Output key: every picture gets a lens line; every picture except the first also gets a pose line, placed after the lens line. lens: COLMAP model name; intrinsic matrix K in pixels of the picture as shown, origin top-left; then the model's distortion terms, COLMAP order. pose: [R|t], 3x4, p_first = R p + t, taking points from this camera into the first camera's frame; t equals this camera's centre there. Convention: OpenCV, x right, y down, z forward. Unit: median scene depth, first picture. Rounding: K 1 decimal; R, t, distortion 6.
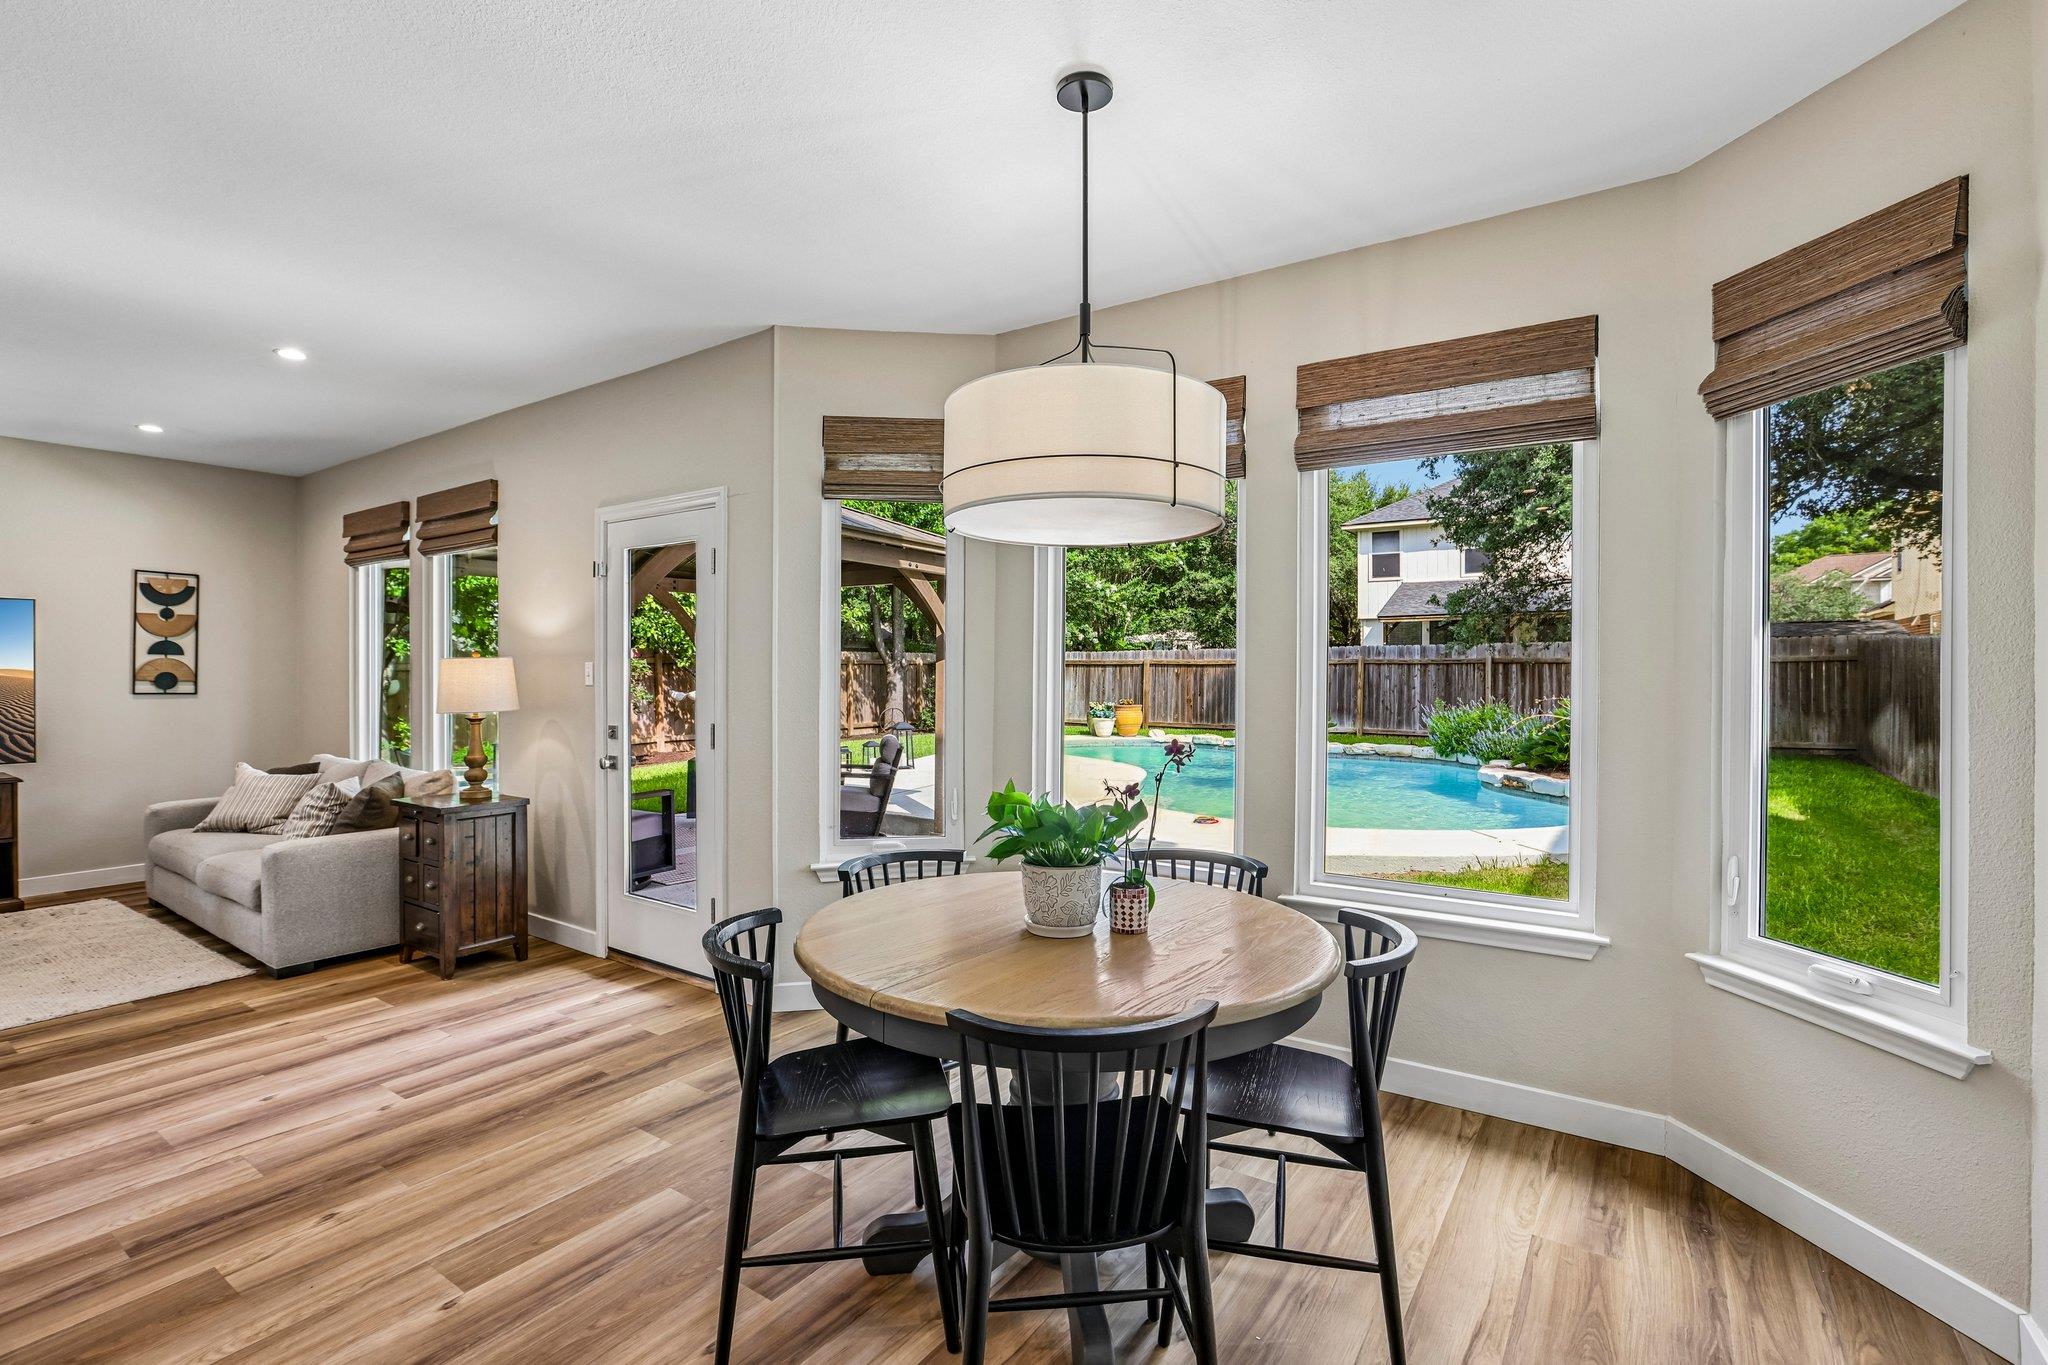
lens RADIAL K [[924.7, 0, 1041.1], [0, 924.7, 674.5], [0, 0, 1]] dist [-0.033752, 0.002935]
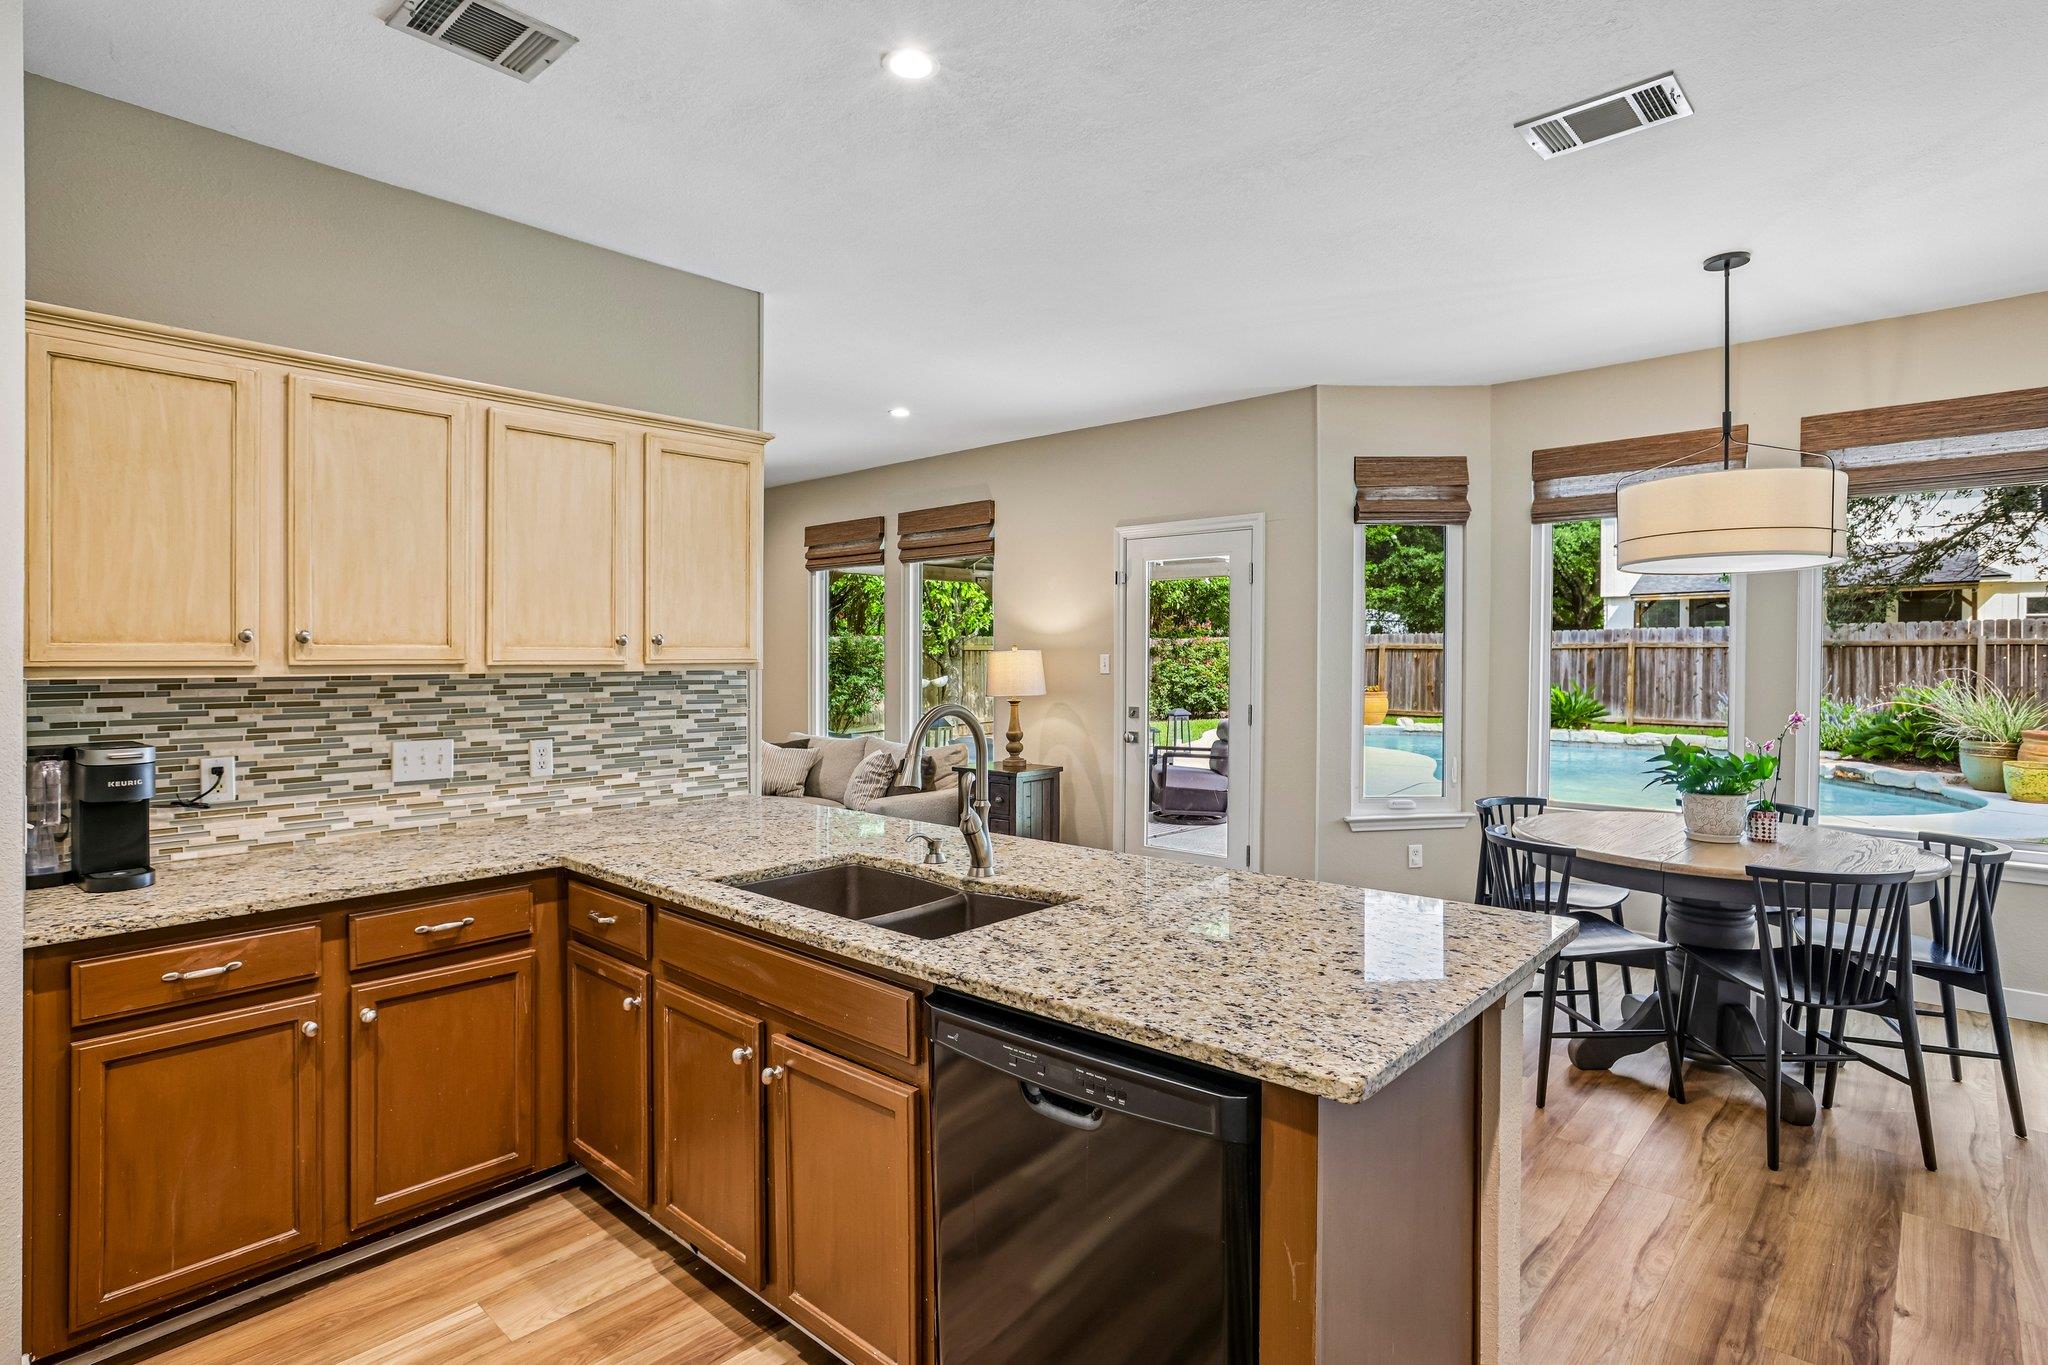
lens RADIAL K [[1038.4, 0, 1035.0], [0, 1038.4, 663.5], [0, 0, 1]] dist [-0.008988, 0.007466]
pose [[0.992003, -0.003063, -0.126180, -0.371501], [0.003552, 0.999987, 0.003653, -0.006121], [0.126167, -0.004072, 0.992001, -0.340442]]
